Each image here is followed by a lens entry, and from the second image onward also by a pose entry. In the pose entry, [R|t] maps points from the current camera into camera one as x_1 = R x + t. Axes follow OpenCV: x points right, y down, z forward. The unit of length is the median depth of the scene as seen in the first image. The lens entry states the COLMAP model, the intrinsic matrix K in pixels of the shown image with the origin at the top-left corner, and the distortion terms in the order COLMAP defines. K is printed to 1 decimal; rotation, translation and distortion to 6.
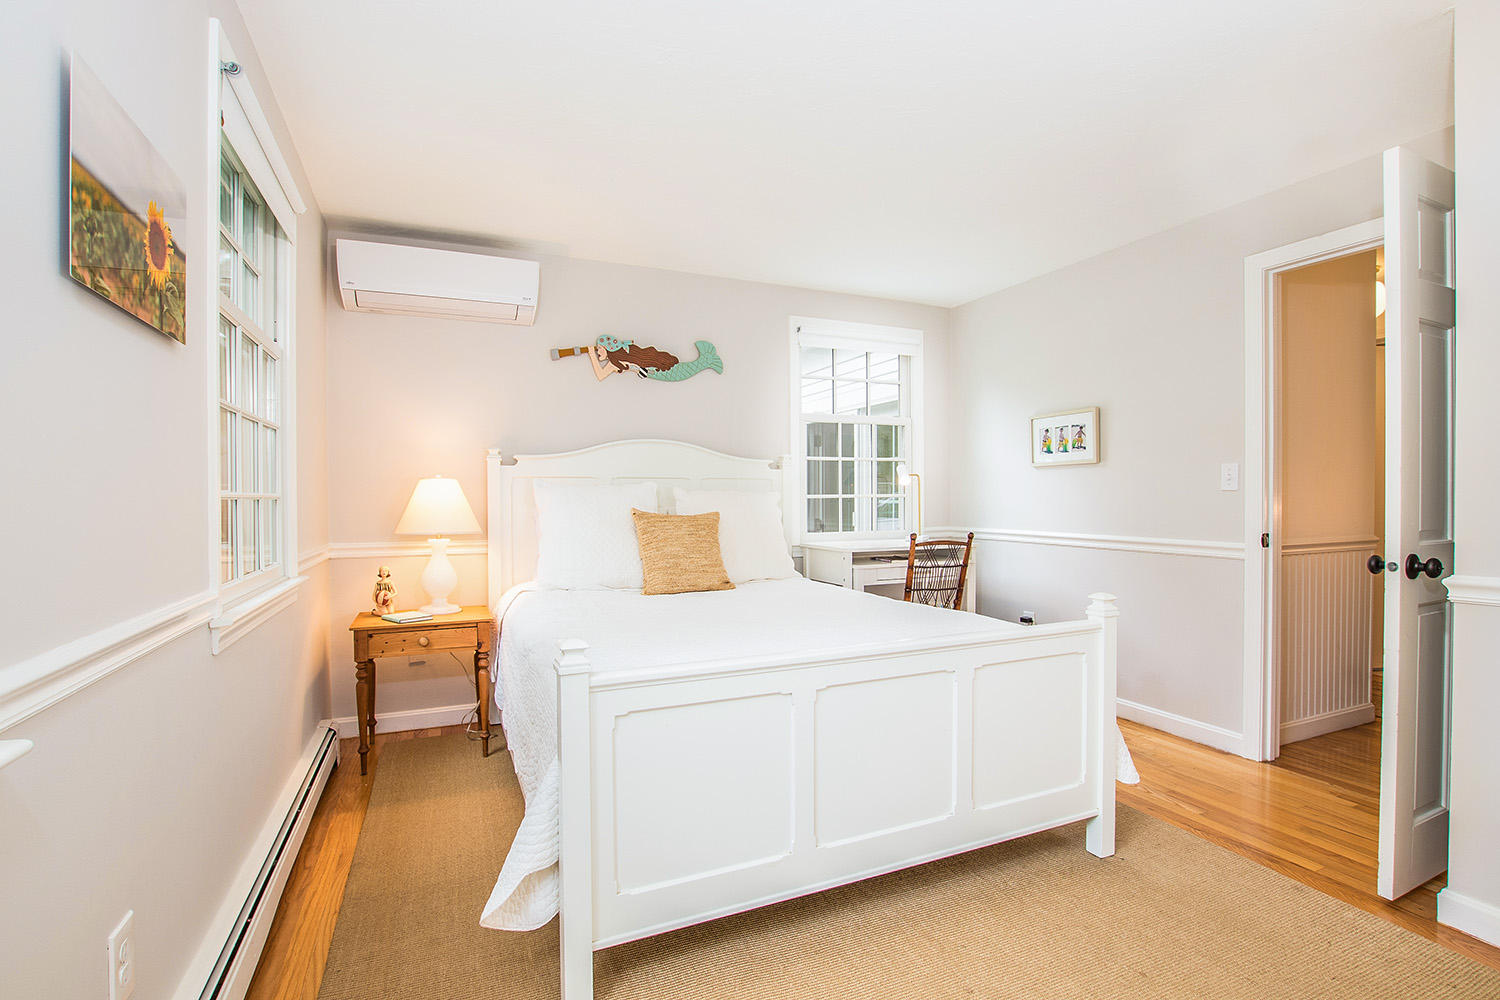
lens RADIAL K [[710.2, 0, 750.0], [0, 710.2, 500.0], [0, 0, 1]] dist [-0.018066, 0.001031]
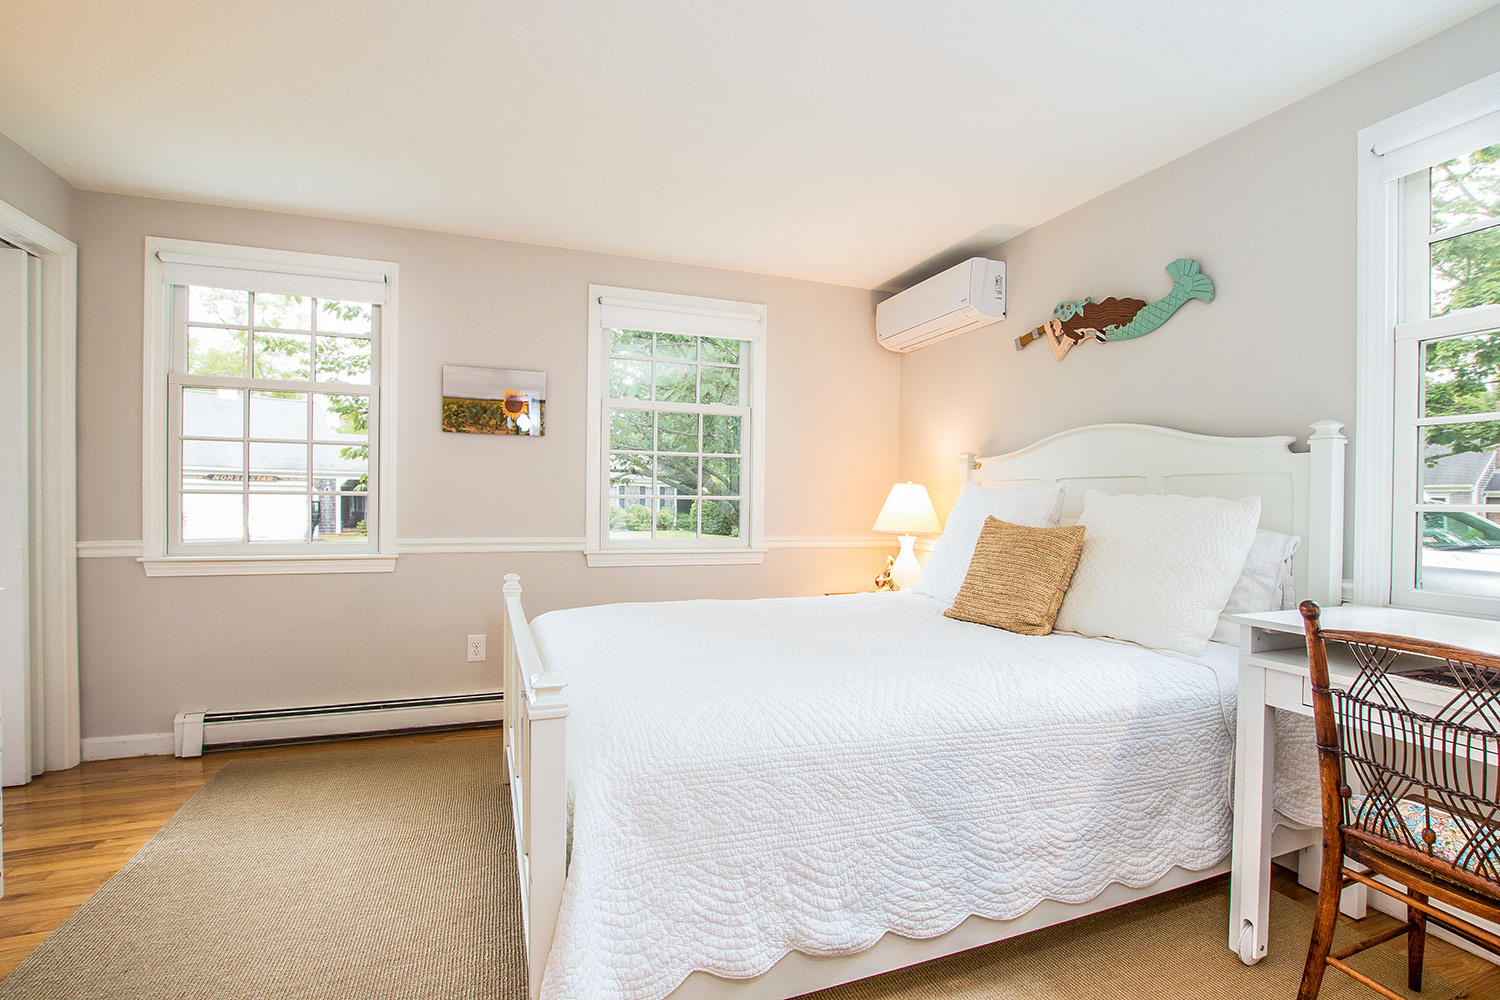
lens RADIAL K [[710.2, 0, 750.0], [0, 710.2, 500.0], [0, 0, 1]] dist [-0.018066, 0.001031]
pose [[-0.065197, 0.005575, -0.997857, 0.624684], [-0.017323, 0.999827, 0.006718, -0.006798], [0.997722, 0.017723, -0.065089, 0.698863]]
